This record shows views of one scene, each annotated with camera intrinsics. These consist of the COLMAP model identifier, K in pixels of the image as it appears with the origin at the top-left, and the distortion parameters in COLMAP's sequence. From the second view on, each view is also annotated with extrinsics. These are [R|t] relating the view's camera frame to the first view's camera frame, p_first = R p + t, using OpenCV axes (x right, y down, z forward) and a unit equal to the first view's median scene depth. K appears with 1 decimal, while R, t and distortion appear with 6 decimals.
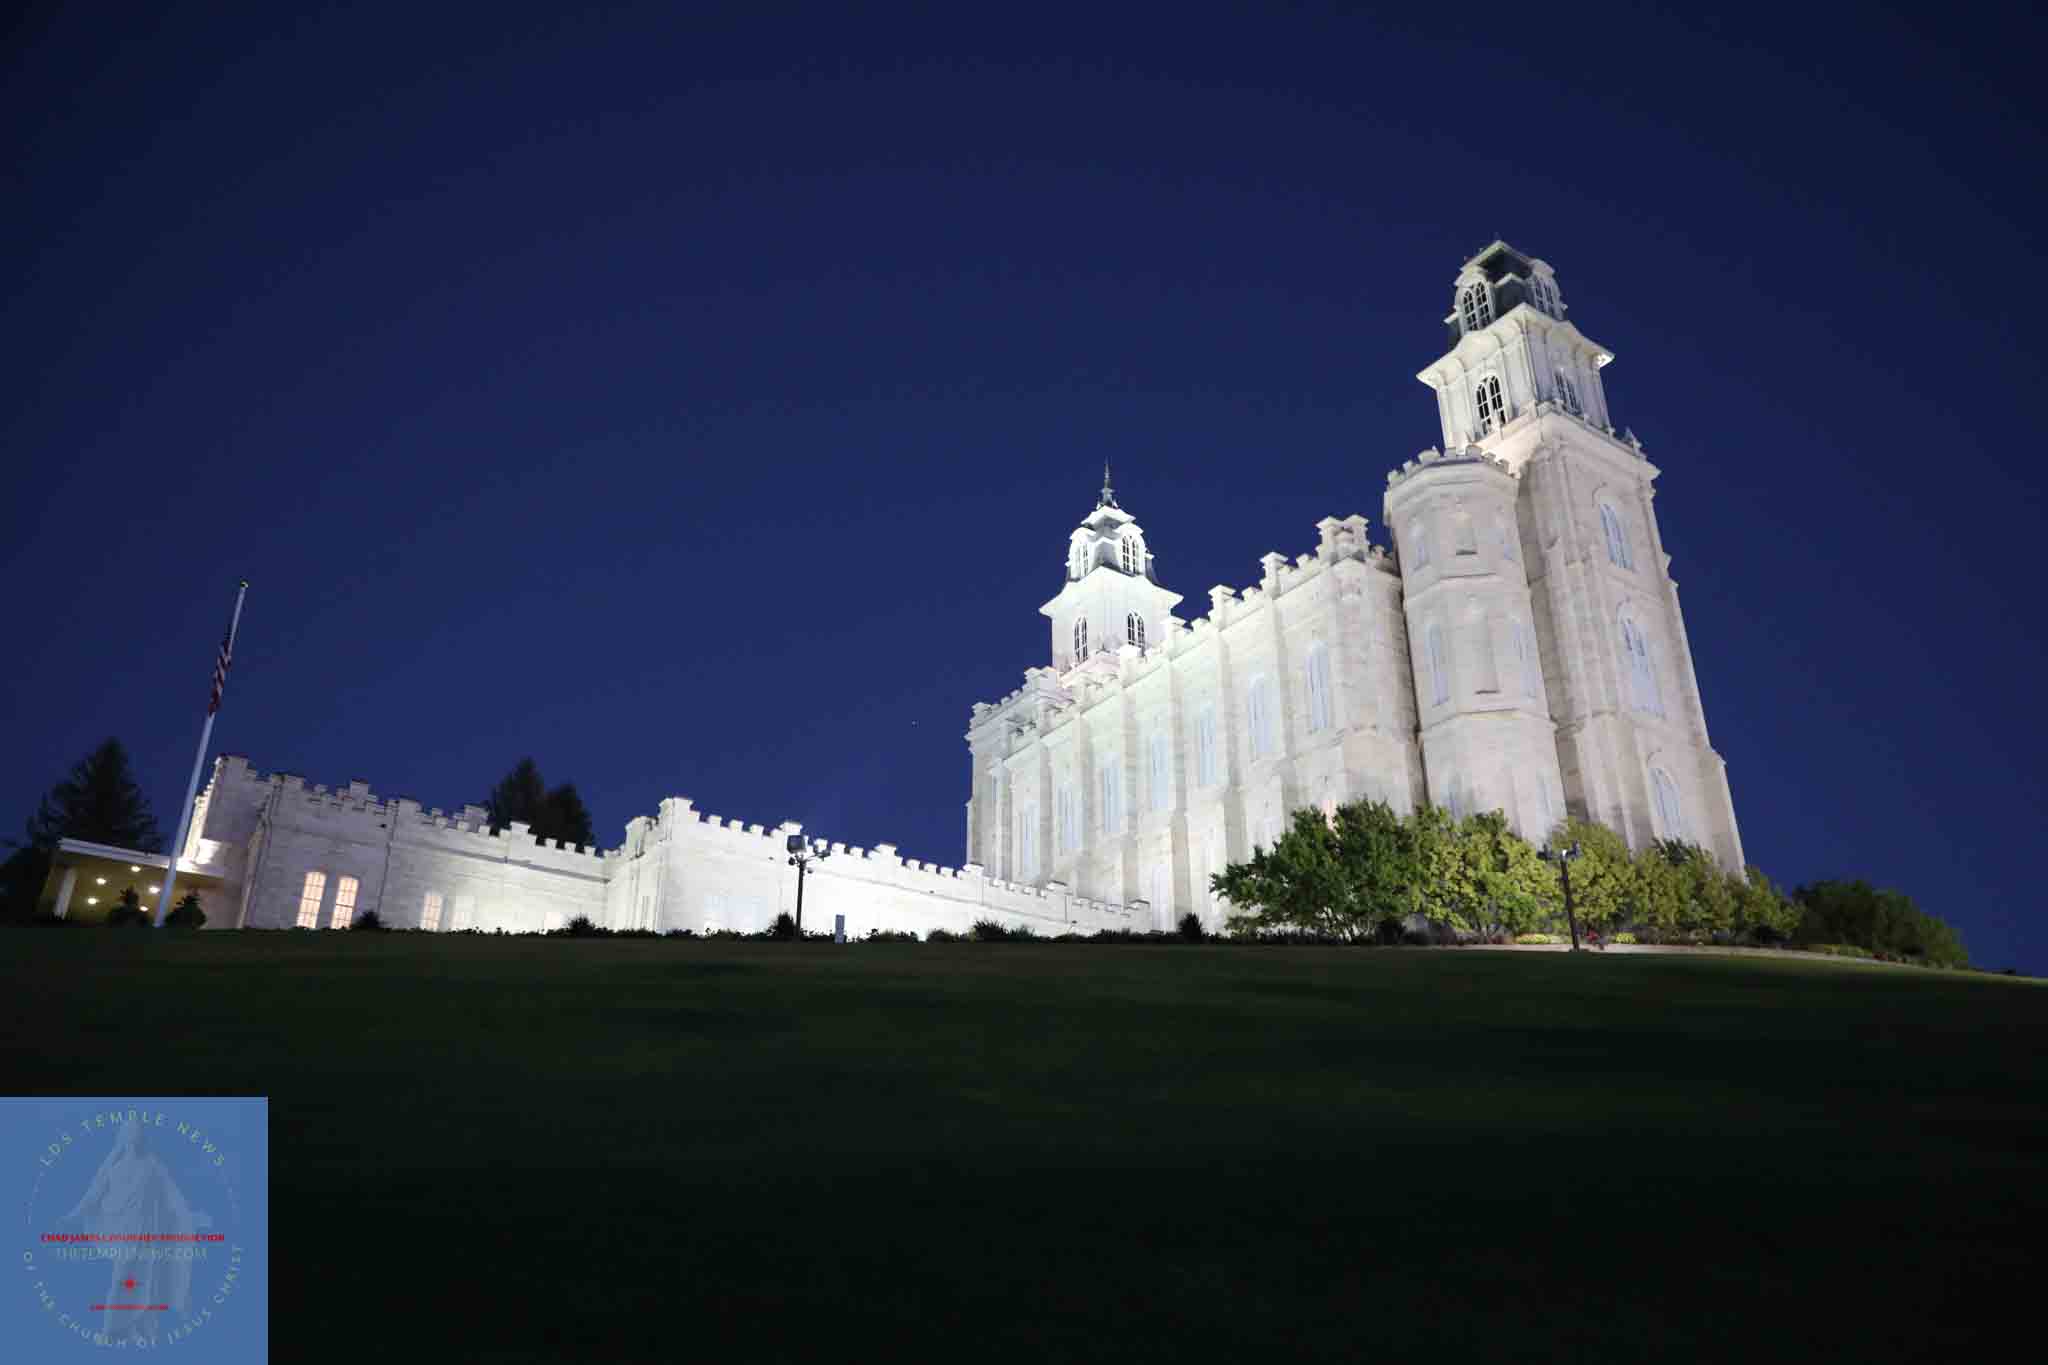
lens RADIAL K [[1593.5, 0, 1024.0], [0, 1593.5, 682.5], [0, 0, 1]] dist [-0.002333, -0.003561]
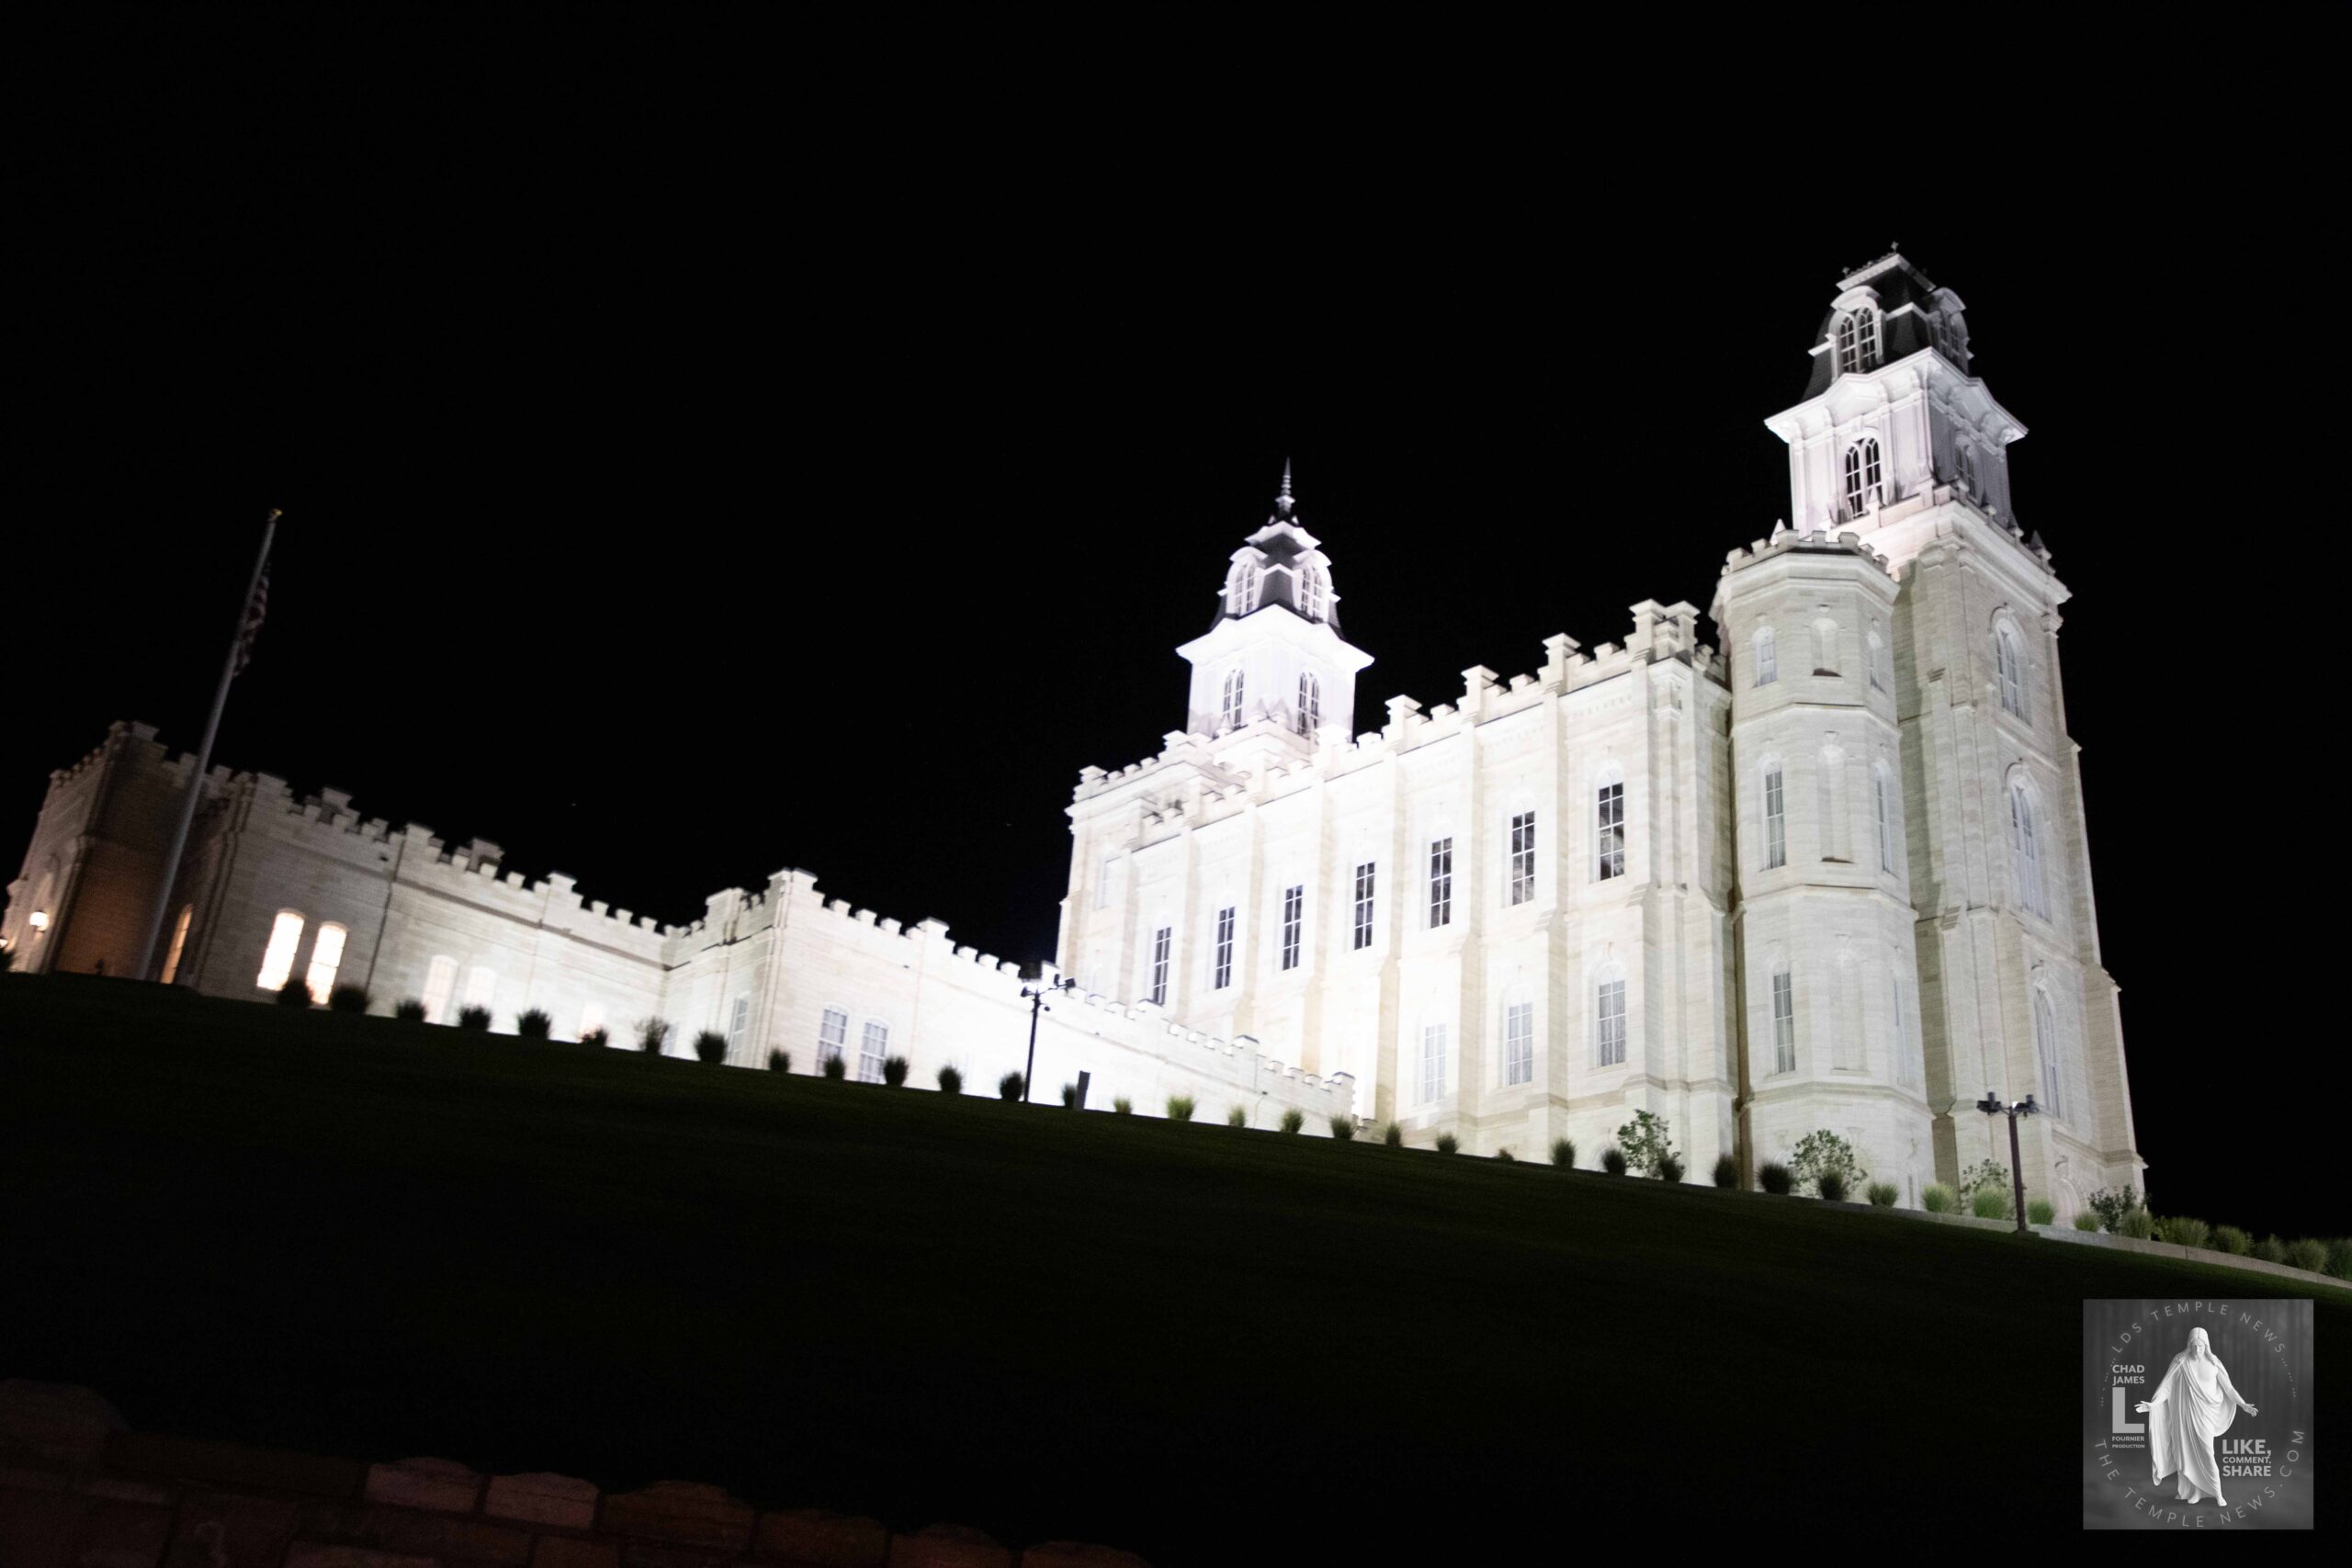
lens RADIAL K [[2213.7, 0, 1176.0], [0, 2213.7, 784.0], [0, 0, 1]] dist [0.071271, 0.014395]
pose [[0.987540, 0.129948, 0.088757, -0.108036], [-0.132522, 0.990896, 0.023730, -0.012118], [-0.084866, -0.035197, 0.995771, -0.031567]]
